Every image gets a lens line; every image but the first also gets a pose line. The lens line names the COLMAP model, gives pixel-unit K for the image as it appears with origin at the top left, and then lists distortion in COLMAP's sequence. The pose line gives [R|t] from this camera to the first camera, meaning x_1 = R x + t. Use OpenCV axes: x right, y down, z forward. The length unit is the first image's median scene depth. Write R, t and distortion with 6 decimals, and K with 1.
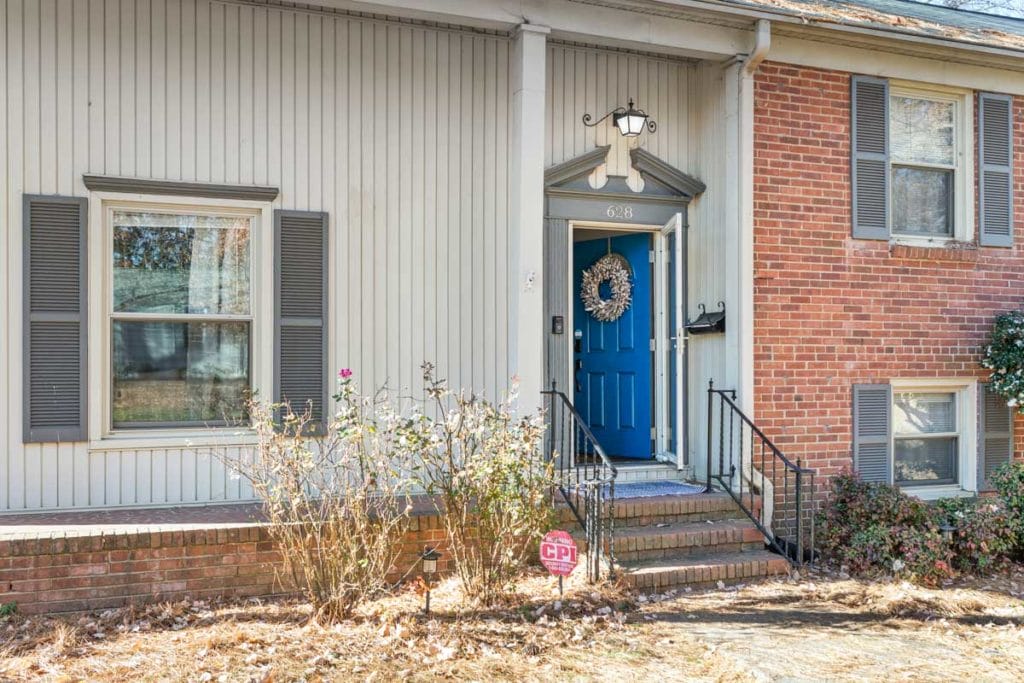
lens RADIAL K [[989.4, 0, 513.5], [0, 989.4, 344.4], [0, 0, 1]] dist [-0.000355, 0.000000]
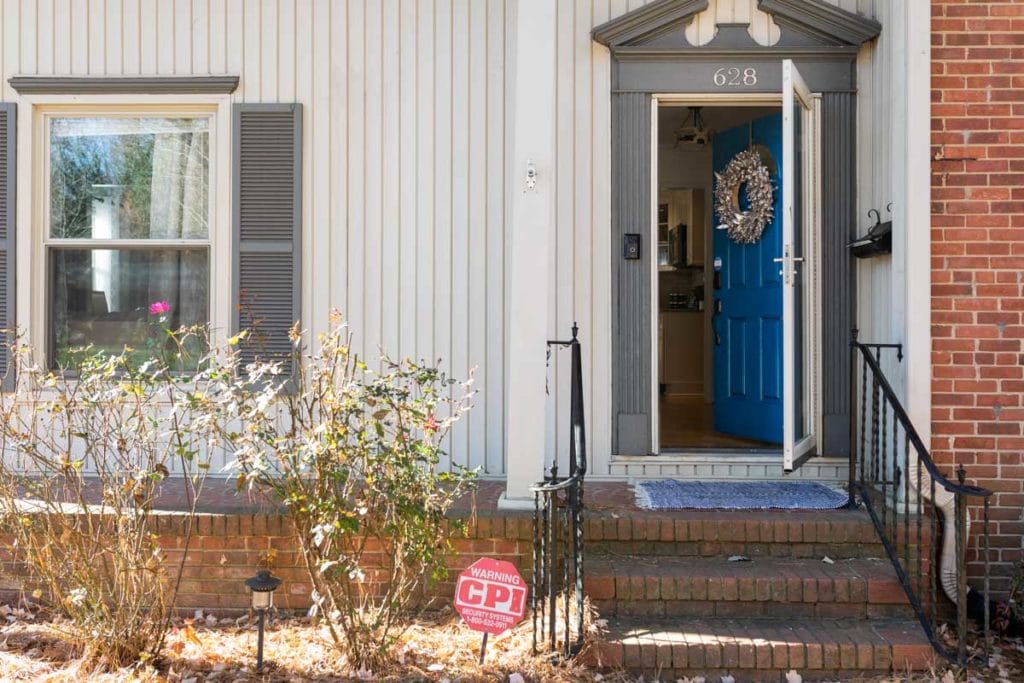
lens RADIAL K [[989.4, 0, 493.3], [0, 989.4, 298.3], [0, 0, 1]] dist [-0.000355, 0.000000]
pose [[0.914395, -0.003731, -0.404805, 0.253543], [0.003277, 0.999993, -0.001814, 0.018864], [0.404809, 0.000332, 0.914401, 0.355824]]
